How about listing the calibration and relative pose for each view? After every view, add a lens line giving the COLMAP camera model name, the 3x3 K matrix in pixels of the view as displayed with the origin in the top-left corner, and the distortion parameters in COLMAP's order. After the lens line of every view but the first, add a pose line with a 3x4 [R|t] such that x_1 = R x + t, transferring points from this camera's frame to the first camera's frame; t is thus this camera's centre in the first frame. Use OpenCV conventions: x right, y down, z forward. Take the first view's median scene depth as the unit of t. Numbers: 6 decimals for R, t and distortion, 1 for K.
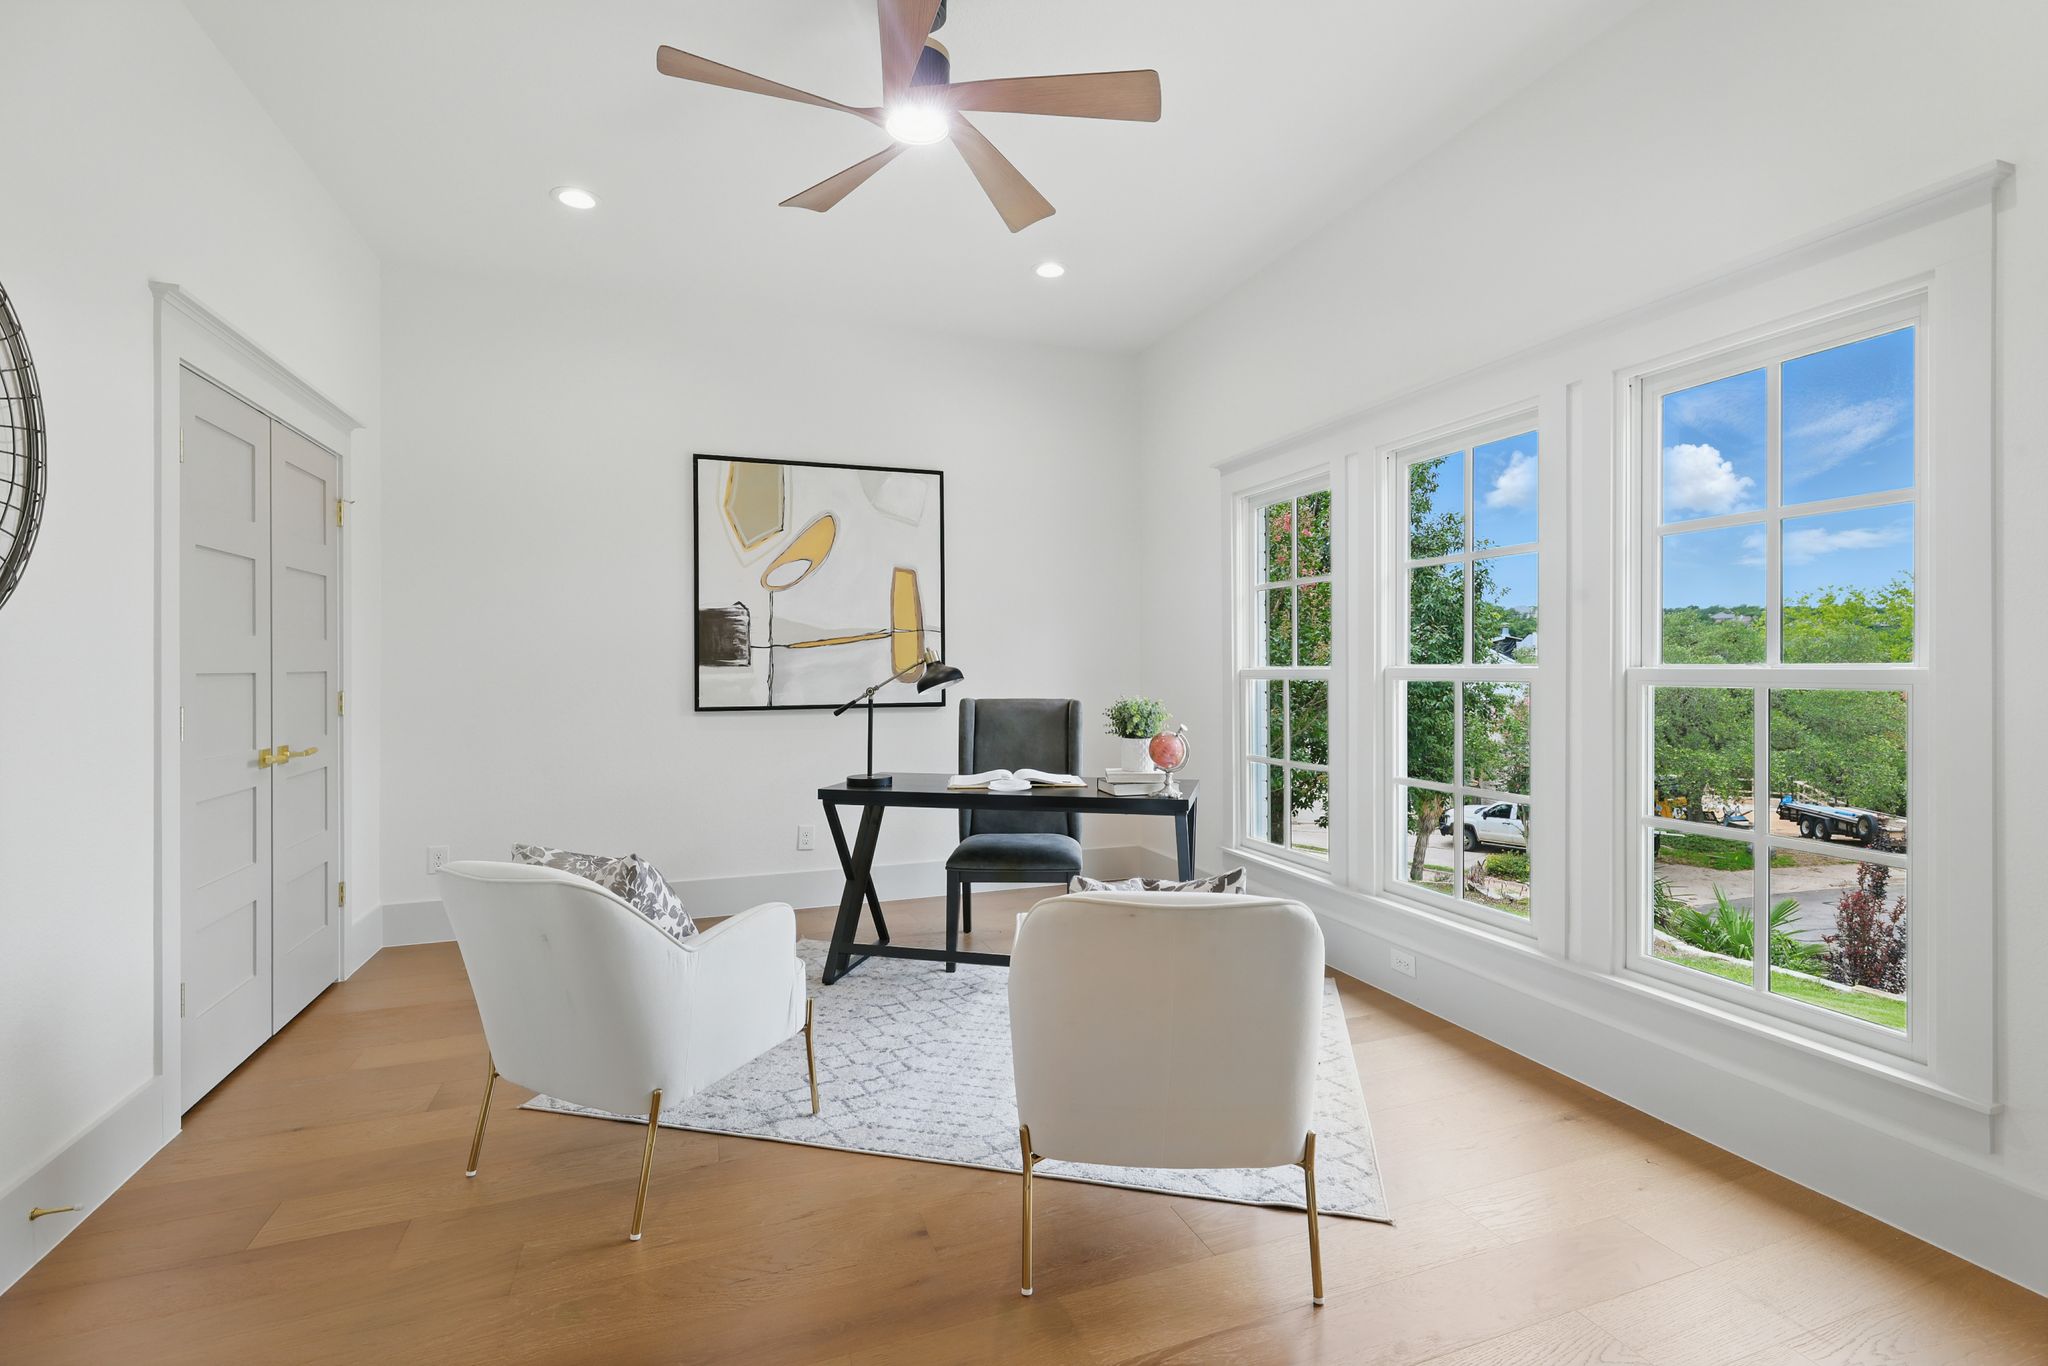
lens RADIAL K [[916.9, 0, 1024.6], [0, 916.9, 674.8], [0, 0, 1]] dist [0.002991, 0.000207]
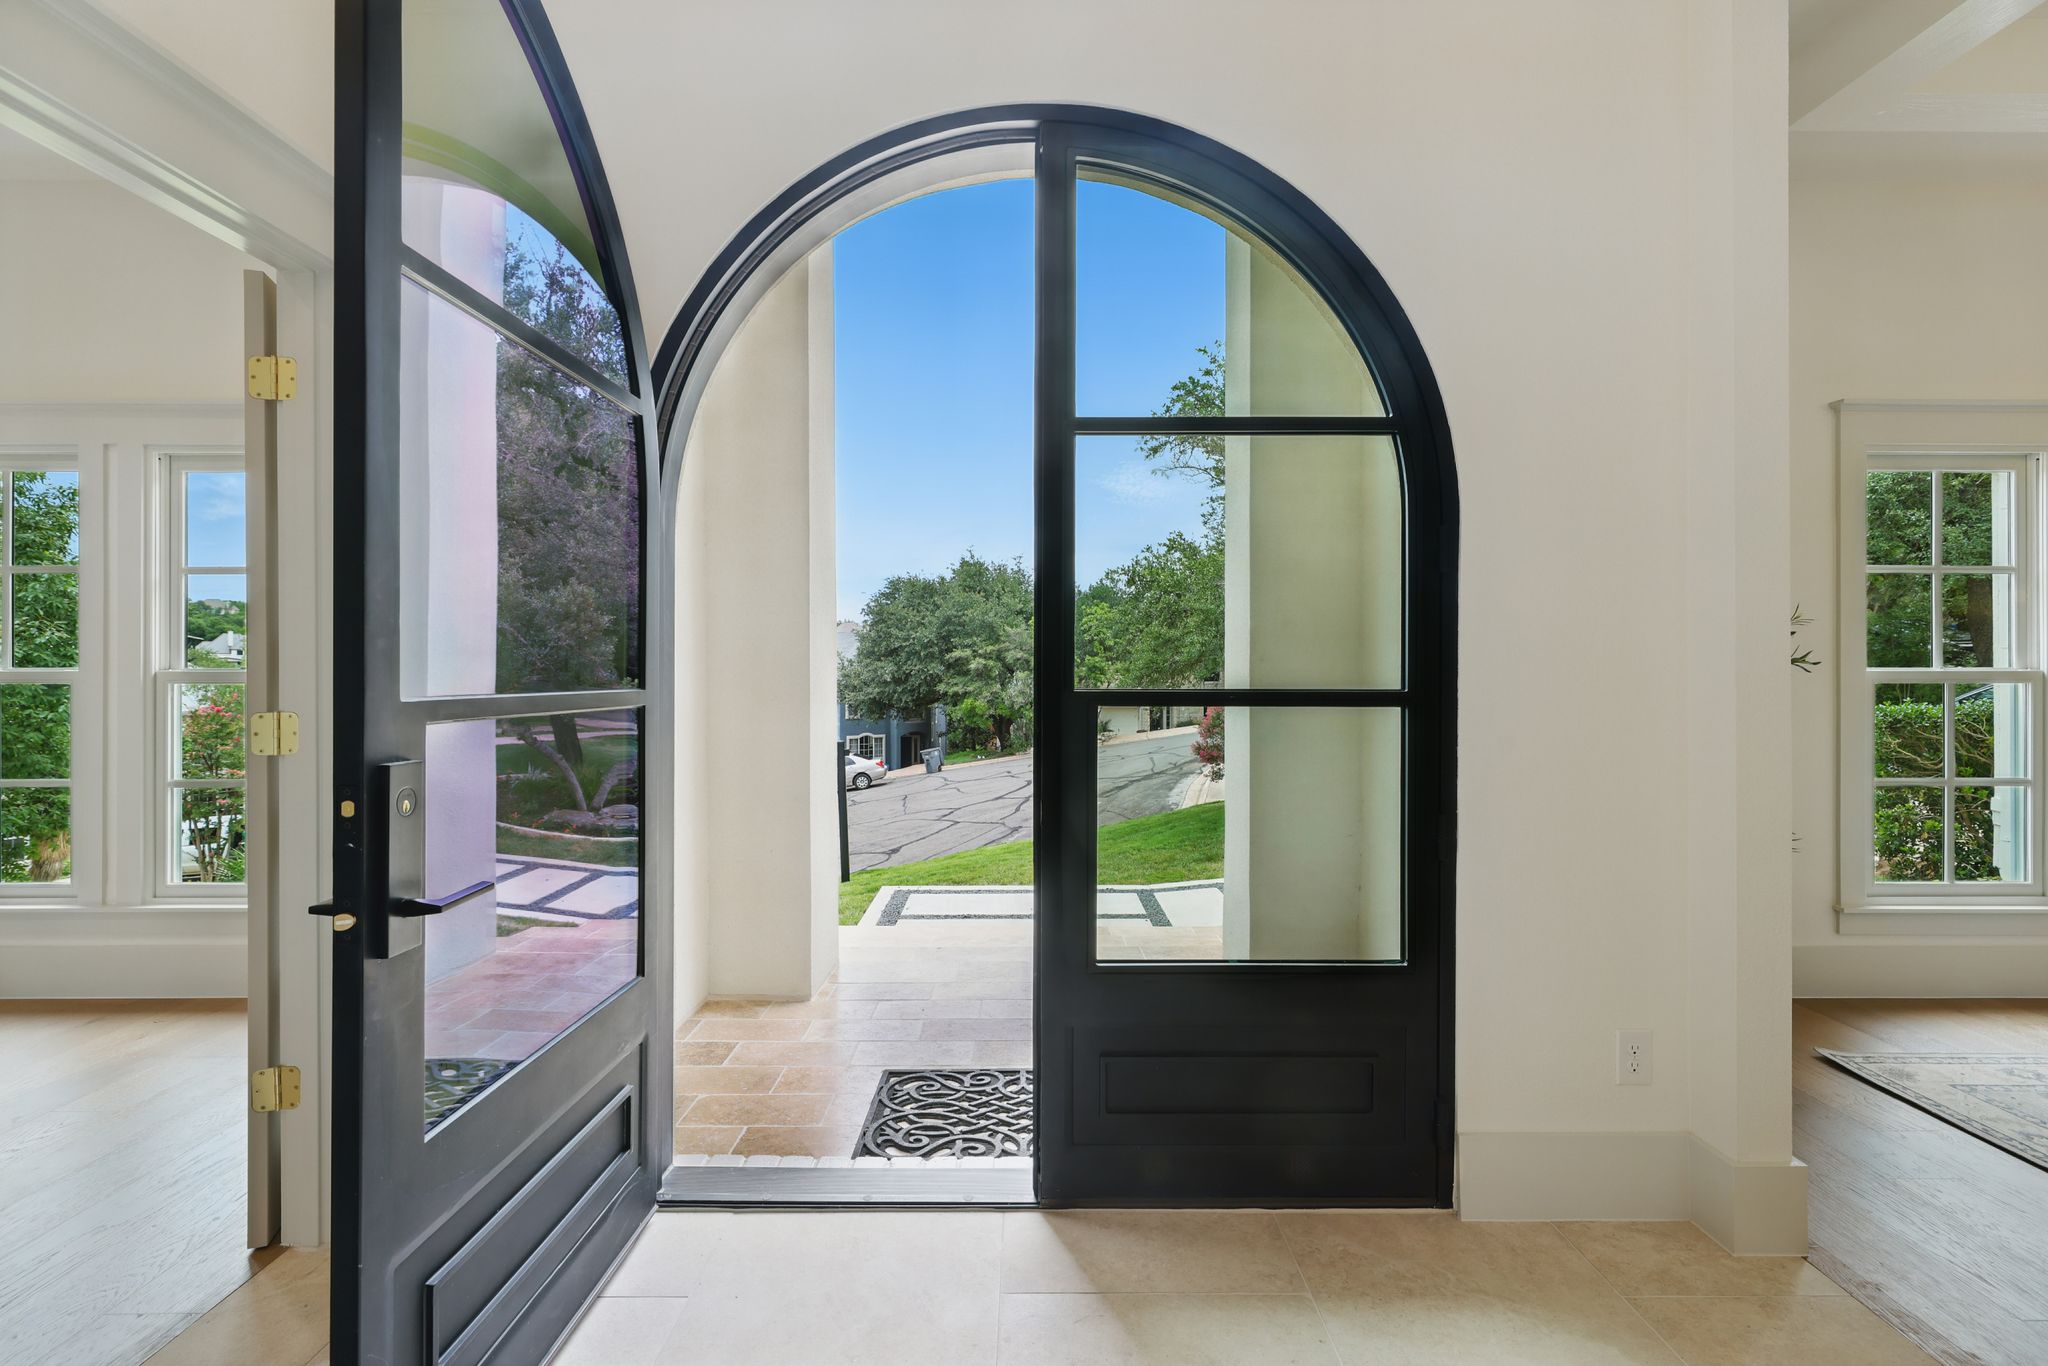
lens RADIAL K [[916.9, 0, 1029.6], [0, 916.9, 670.6], [0, 0, 1]] dist [0.002991, 0.000207]
pose [[0.342673, 0.001392, 0.939454, -0.031924], [0.007254, 0.999965, -0.004128, 0.001318], [-0.939427, 0.008229, 0.342651, -0.127392]]
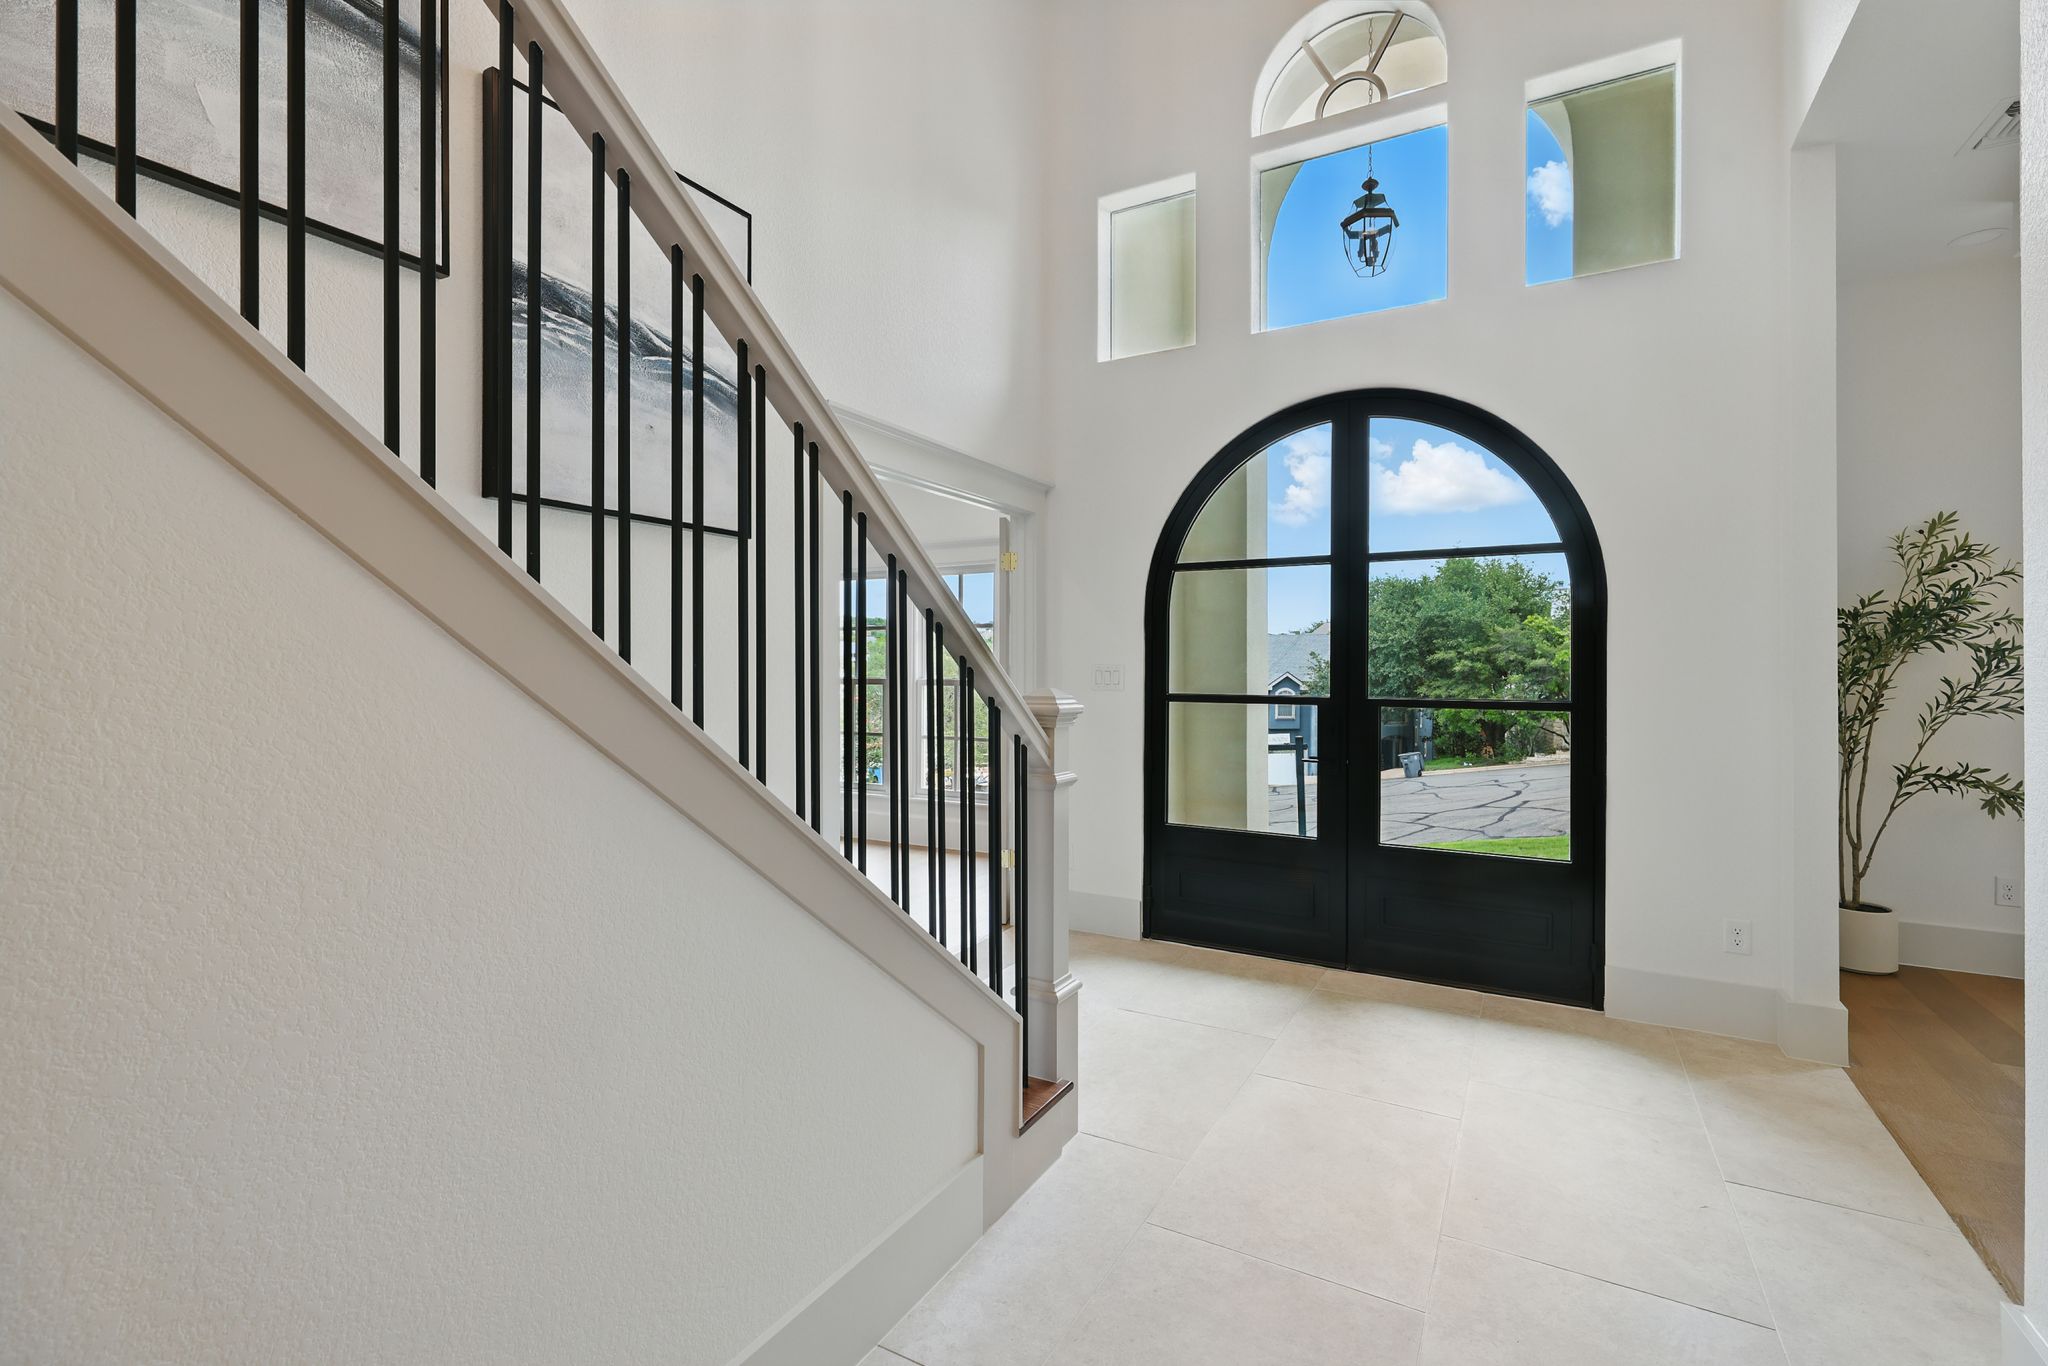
lens RADIAL K [[916.9, 0, 1024.6], [0, 916.9, 670.6], [0, 0, 1]] dist [0.002991, 0.000207]
pose [[0.763713, 0.003504, 0.645546, -0.252126], [0.000710, 0.999980, -0.006269, -0.006656], [-0.645555, 0.005246, 0.763696, -0.317170]]
